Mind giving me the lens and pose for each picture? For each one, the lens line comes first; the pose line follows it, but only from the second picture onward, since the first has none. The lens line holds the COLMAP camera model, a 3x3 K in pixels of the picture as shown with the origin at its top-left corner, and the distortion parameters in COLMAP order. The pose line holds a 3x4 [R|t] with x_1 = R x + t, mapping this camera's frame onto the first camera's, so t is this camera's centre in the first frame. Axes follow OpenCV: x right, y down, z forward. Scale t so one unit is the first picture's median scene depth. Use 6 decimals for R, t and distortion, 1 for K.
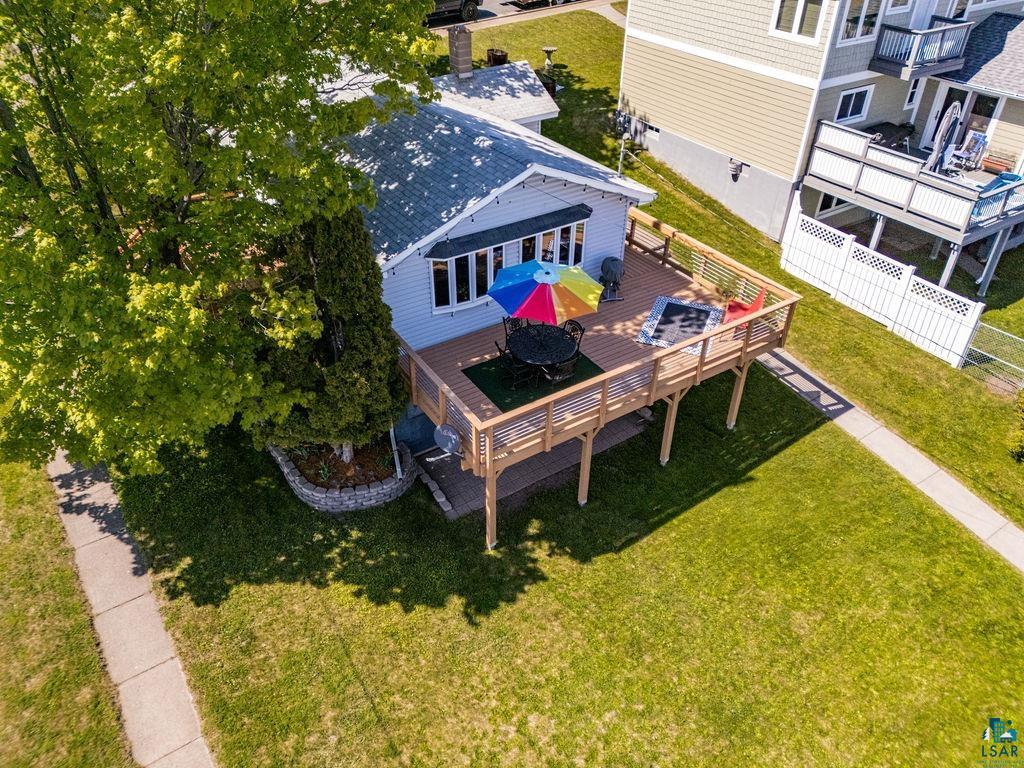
lens RADIAL K [[750.1, 0, 518.7], [0, 750.1, 387.1], [0, 0, 1]] dist [0.080242, -0.075472]
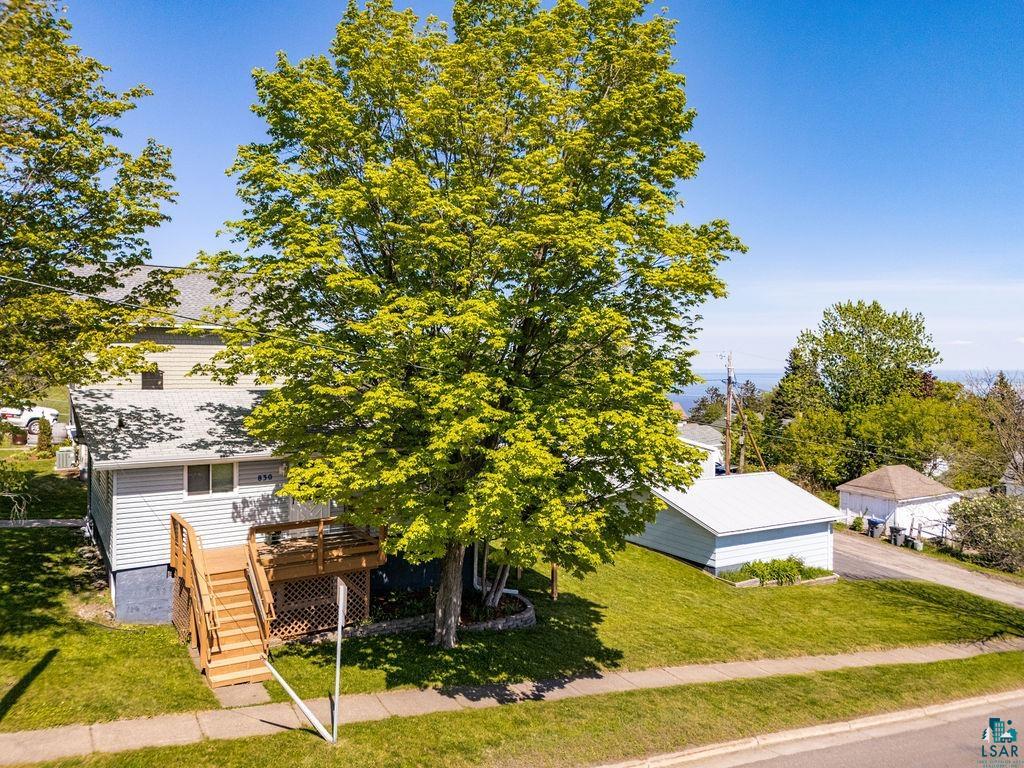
lens RADIAL K [[750.1, 0, 518.7], [0, 750.1, 387.1], [0, 0, 1]] dist [0.080242, -0.075472]
pose [[0.013722, -0.031183, 0.999419, -1.521258], [0.590892, 0.806570, 0.017053, -0.202154], [-0.806634, 0.590315, 0.029494, 0.718204]]
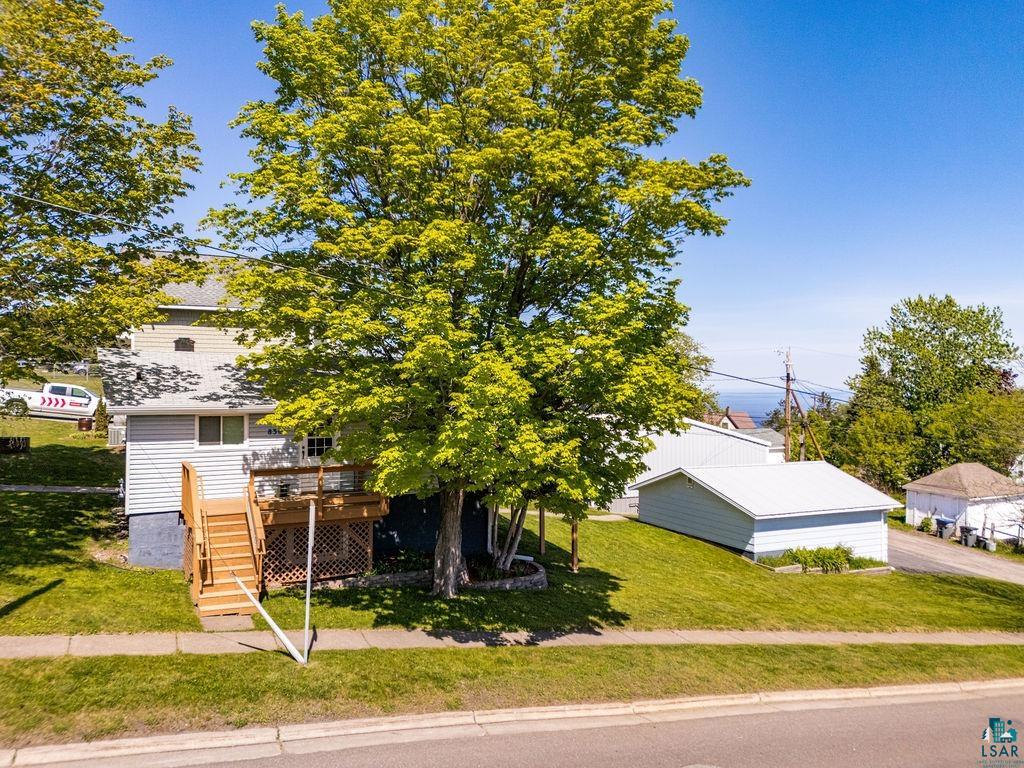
lens RADIAL K [[750.1, 0, 518.7], [0, 750.1, 387.1], [0, 0, 1]] dist [0.080242, -0.075472]
pose [[0.109862, -0.005226, 0.993933, -1.505143], [0.590809, 0.804496, -0.061074, -0.059978], [-0.799296, 0.593935, 0.091472, 0.693666]]
